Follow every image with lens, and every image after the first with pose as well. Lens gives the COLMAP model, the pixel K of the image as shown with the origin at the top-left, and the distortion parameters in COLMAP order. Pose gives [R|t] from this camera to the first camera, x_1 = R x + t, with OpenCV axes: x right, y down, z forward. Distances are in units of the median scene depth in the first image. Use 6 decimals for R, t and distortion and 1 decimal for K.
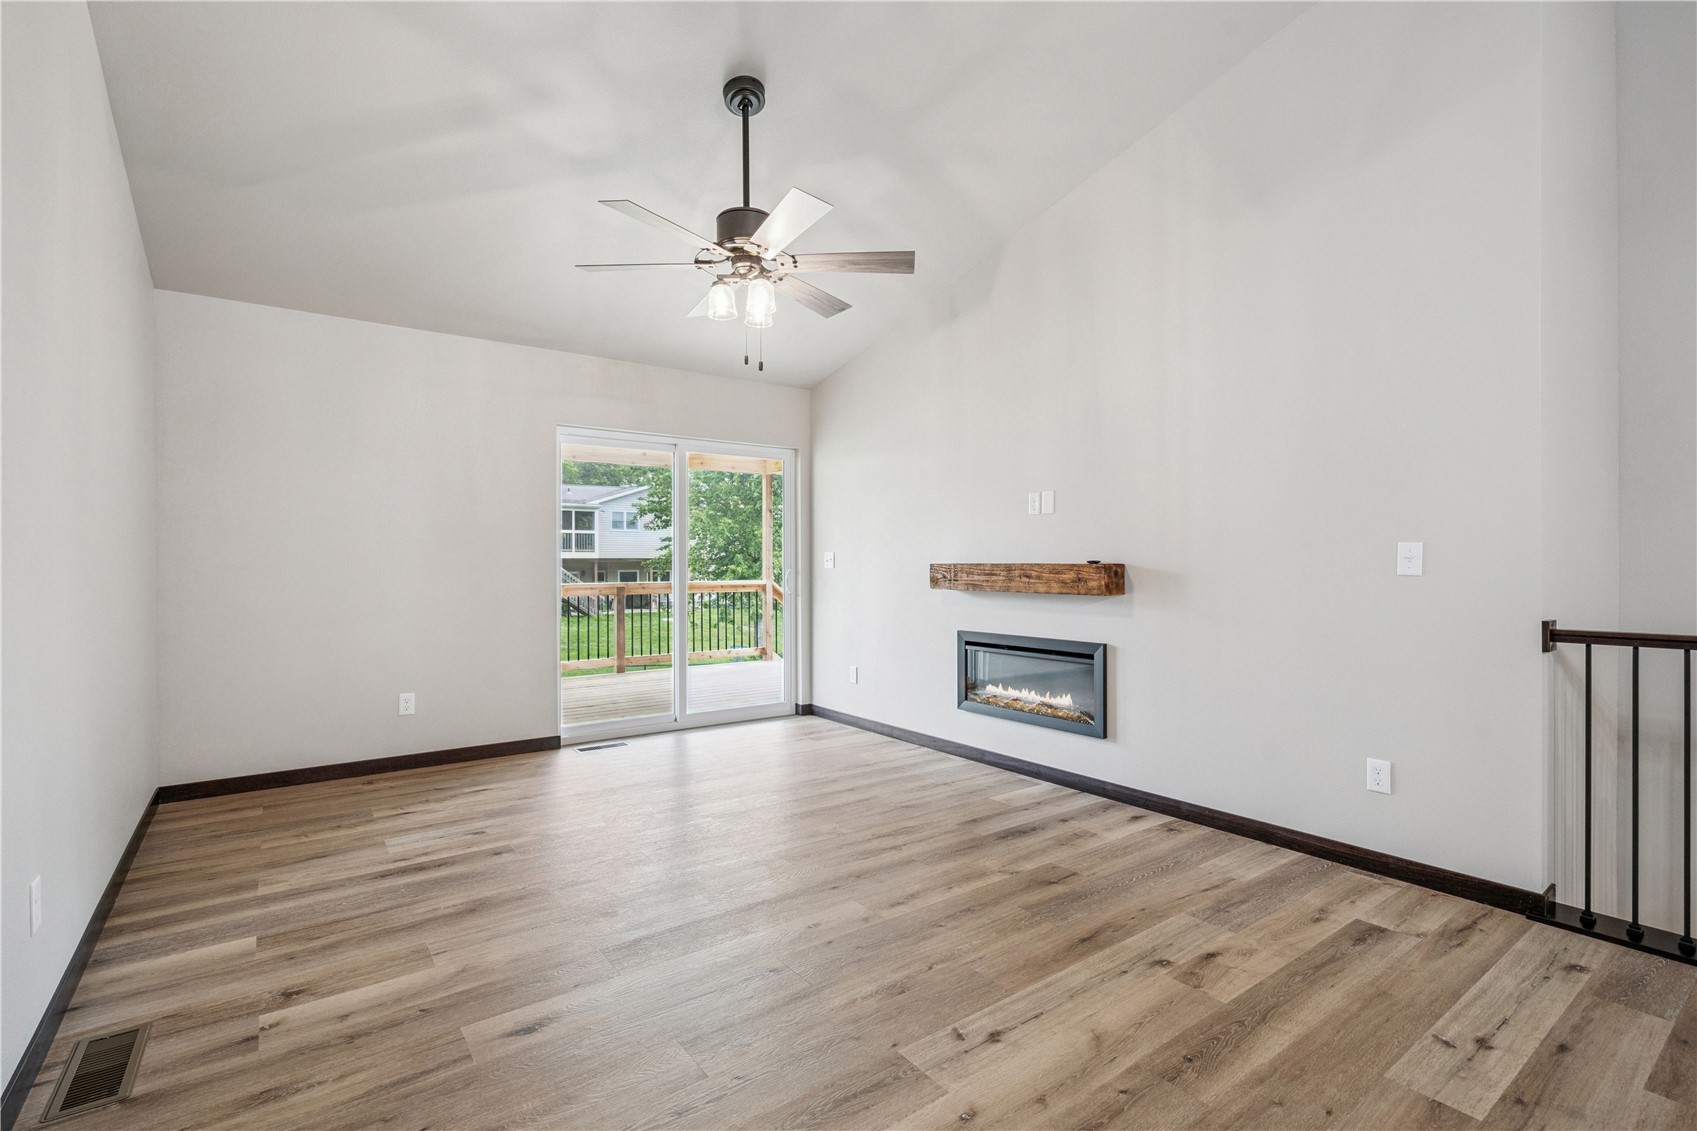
lens RADIAL K [[792.3, 0, 848.4], [0, 792.3, 568.4], [0, 0, 1]] dist [-0.005325, -0.000374]
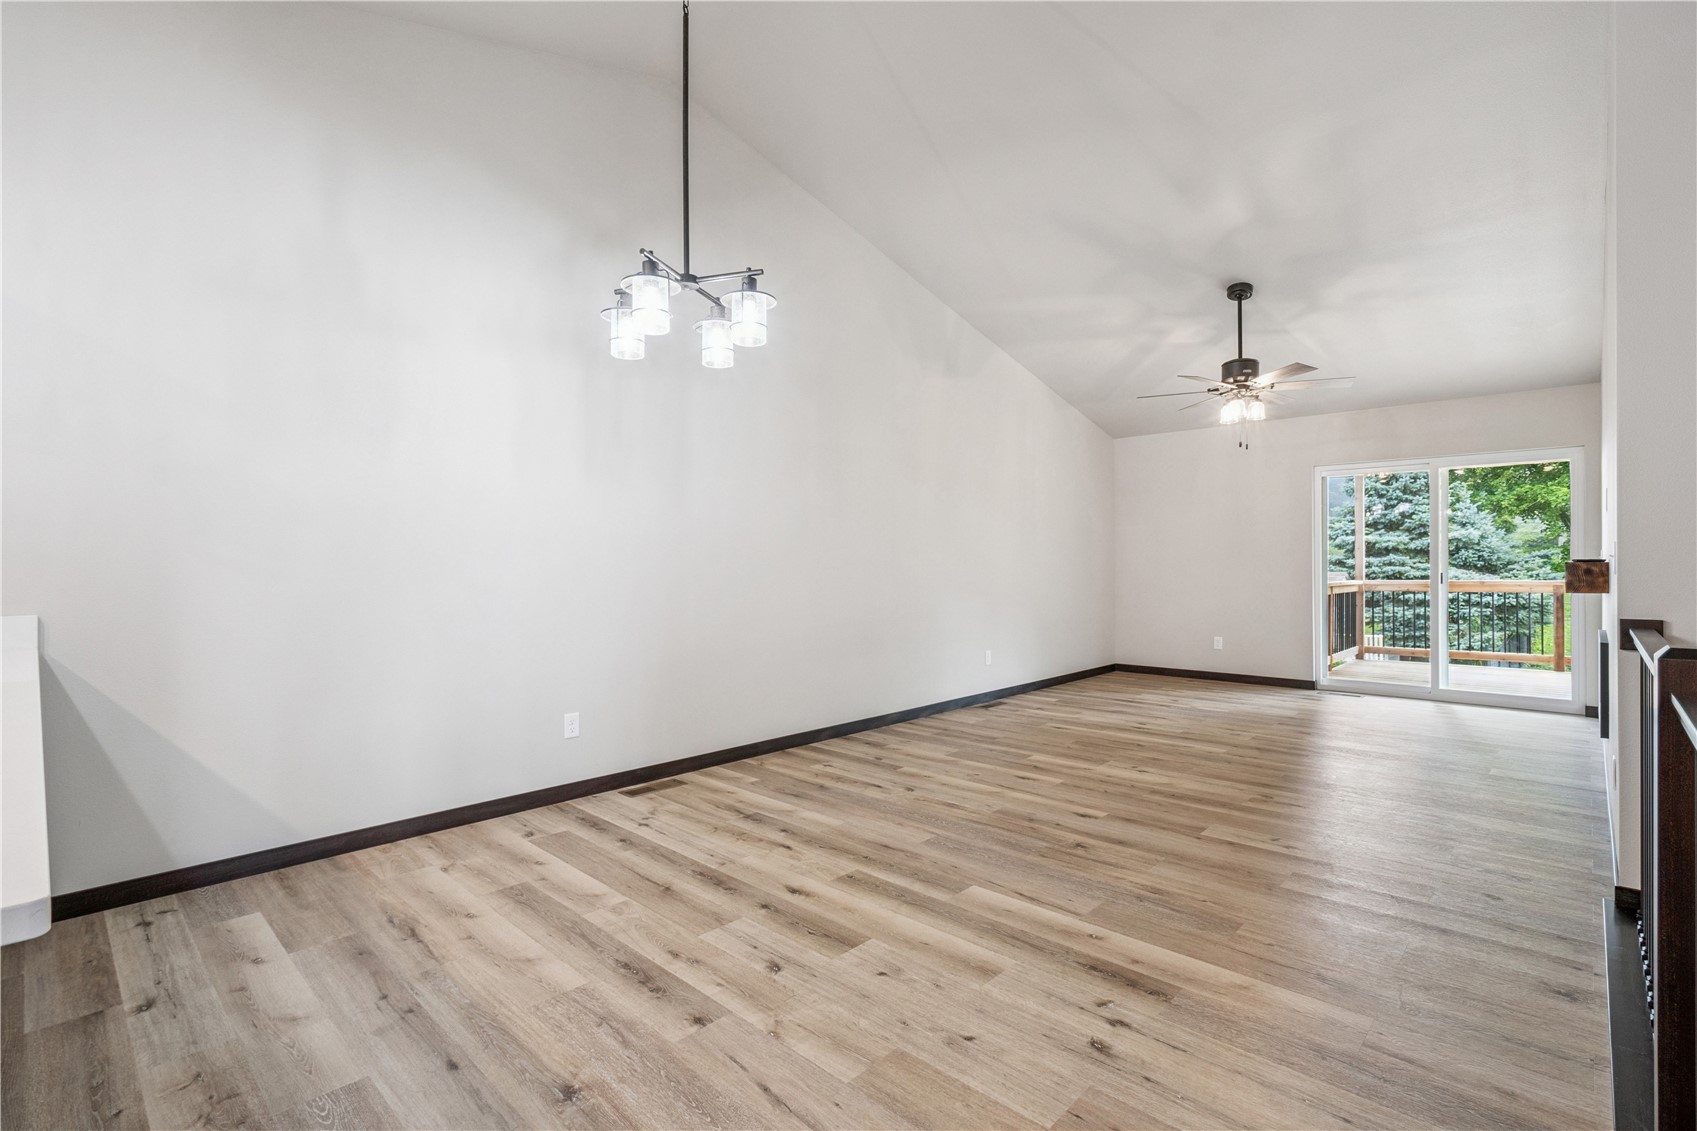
lens RADIAL K [[792.3, 0, 849.6], [0, 792.3, 564.5], [0, 0, 1]] dist [-0.005325, -0.000374]
pose [[0.173153, 0.001415, -0.984894, 1.174962], [-0.002367, 0.999997, 0.001021, -0.001788], [0.984892, 0.002155, 0.173156, -0.114985]]
